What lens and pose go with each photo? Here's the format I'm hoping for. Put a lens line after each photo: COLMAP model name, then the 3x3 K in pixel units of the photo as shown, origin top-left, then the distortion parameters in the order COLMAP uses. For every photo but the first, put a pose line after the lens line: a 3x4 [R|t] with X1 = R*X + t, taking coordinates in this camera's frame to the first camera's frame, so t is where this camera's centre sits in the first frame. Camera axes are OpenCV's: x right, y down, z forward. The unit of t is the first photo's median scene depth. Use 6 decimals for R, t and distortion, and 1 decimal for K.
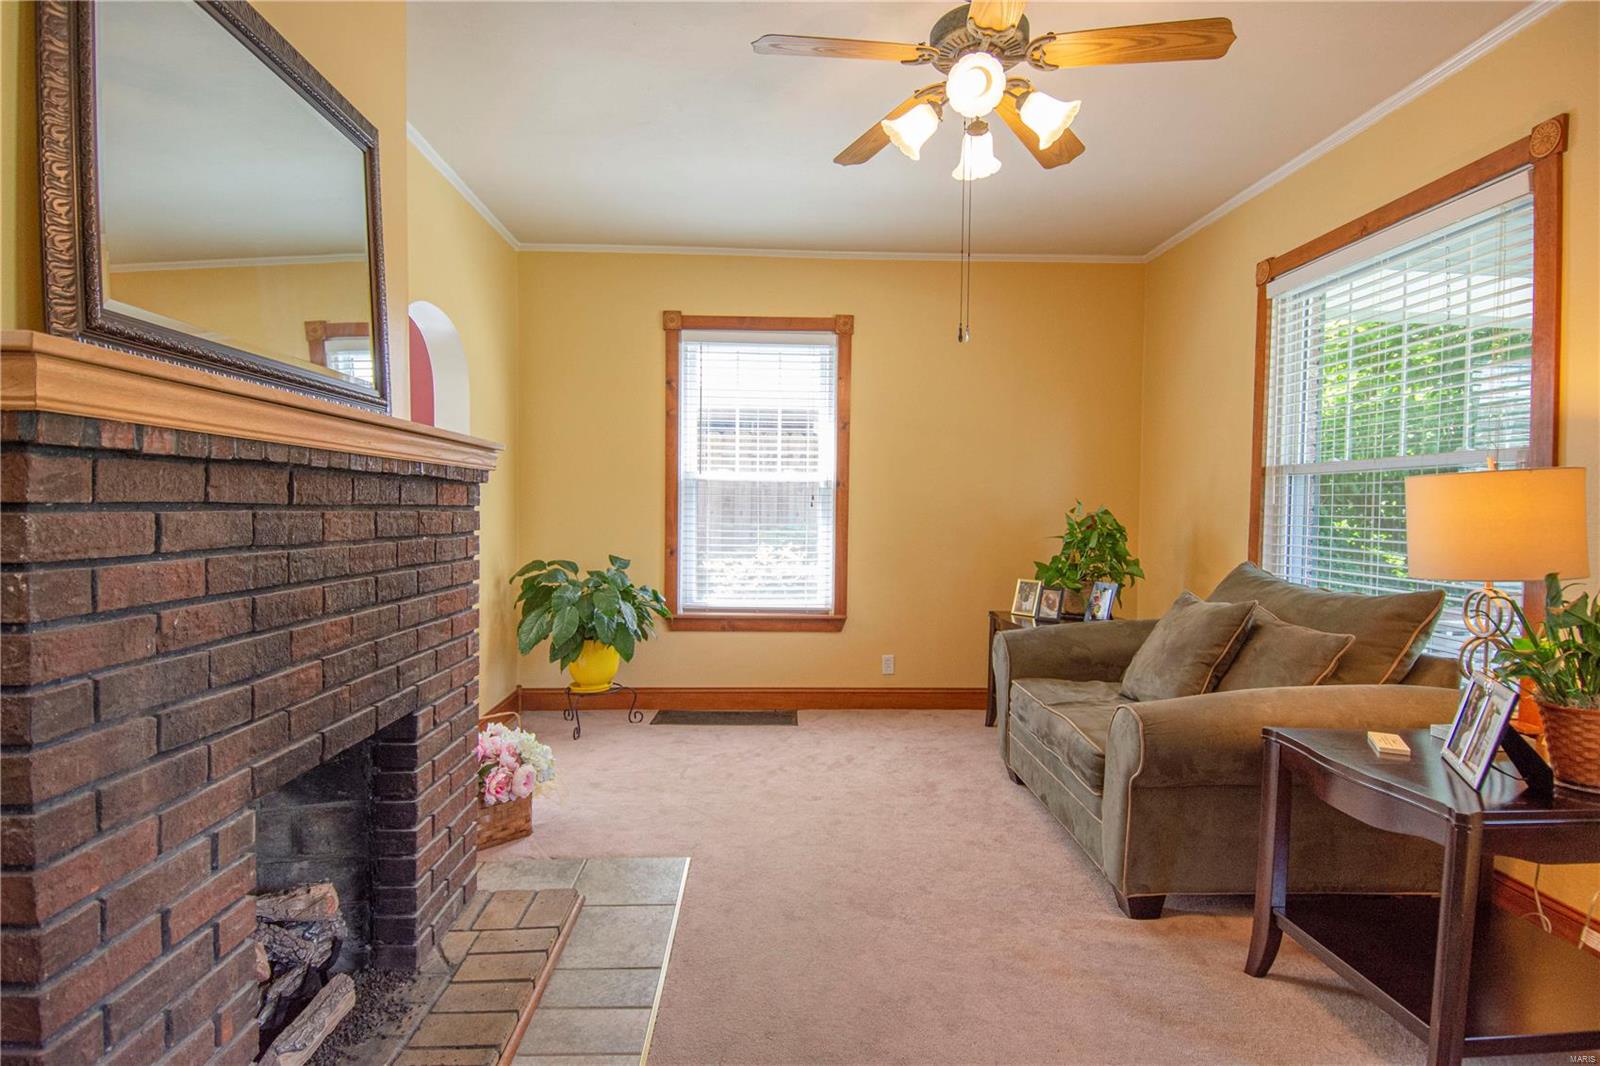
lens RADIAL K [[829.0, 0, 796.4], [0, 829.0, 521.4], [0, 0, 1]] dist [0.053710, -0.056429]
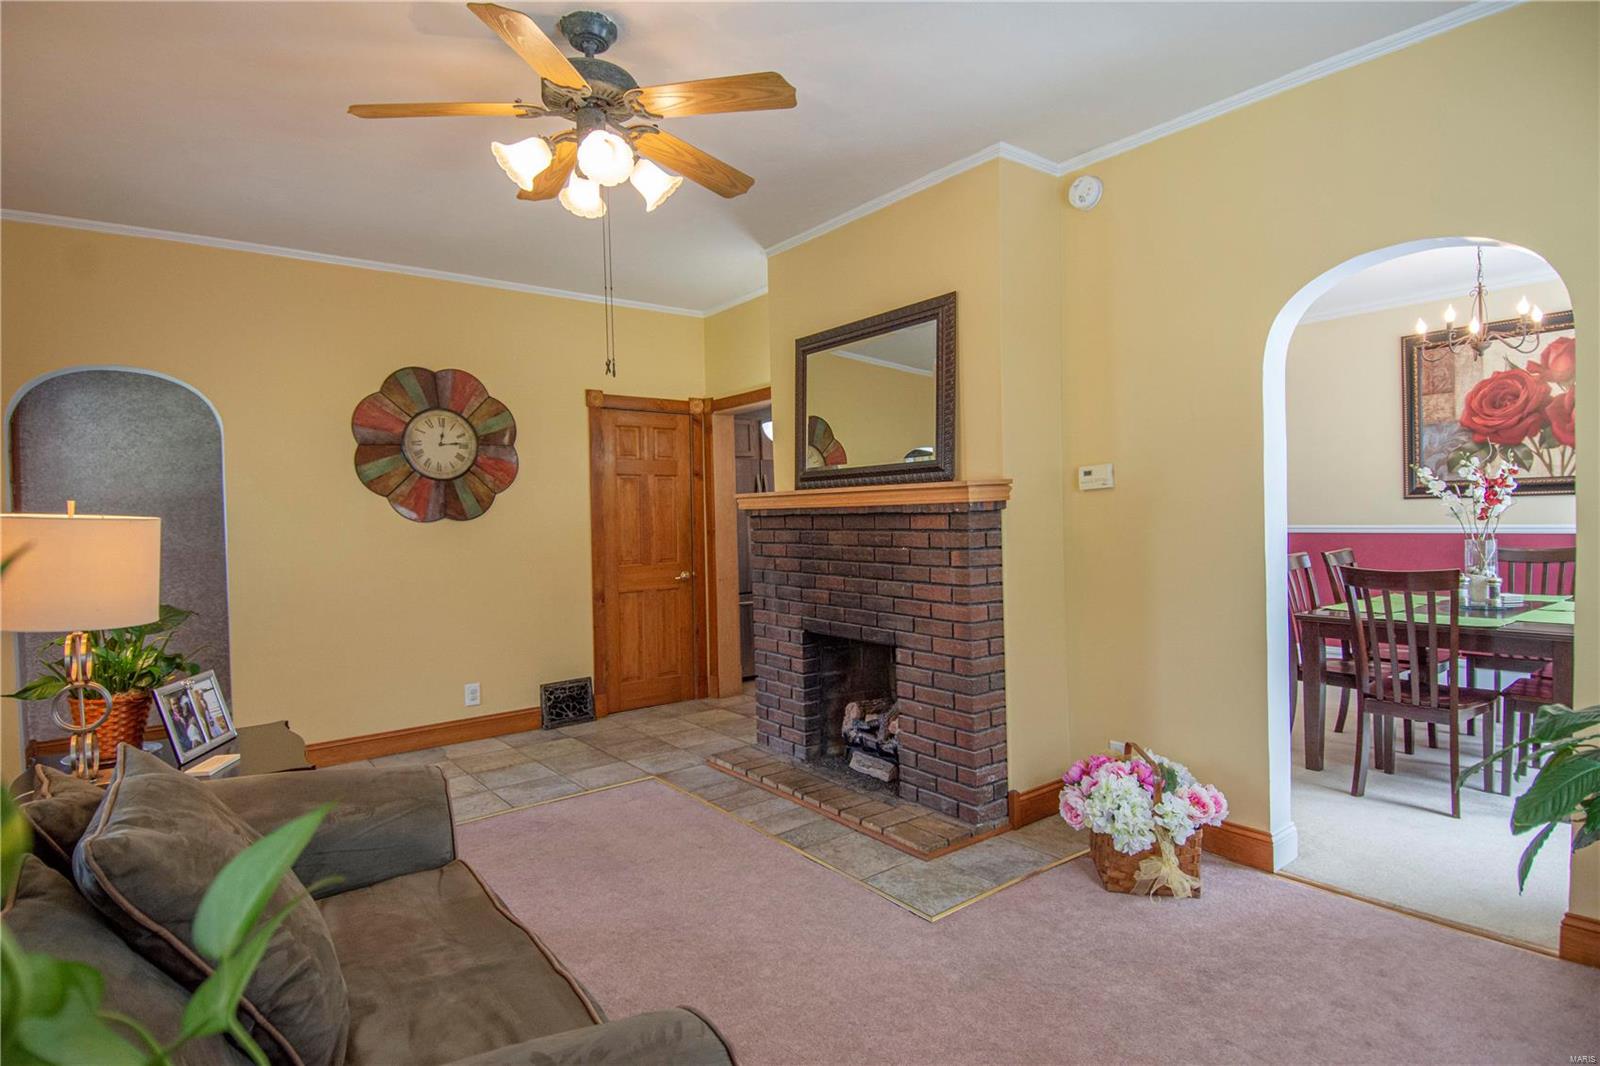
lens RADIAL K [[829.0, 0, 796.4], [0, 829.0, 521.4], [0, 0, 1]] dist [0.053710, -0.056429]
pose [[-0.823169, 0.014522, -0.567611, 1.084196], [0.004844, 0.999816, 0.018554, -0.106223], [0.567776, 0.012523, -0.823088, 3.591018]]
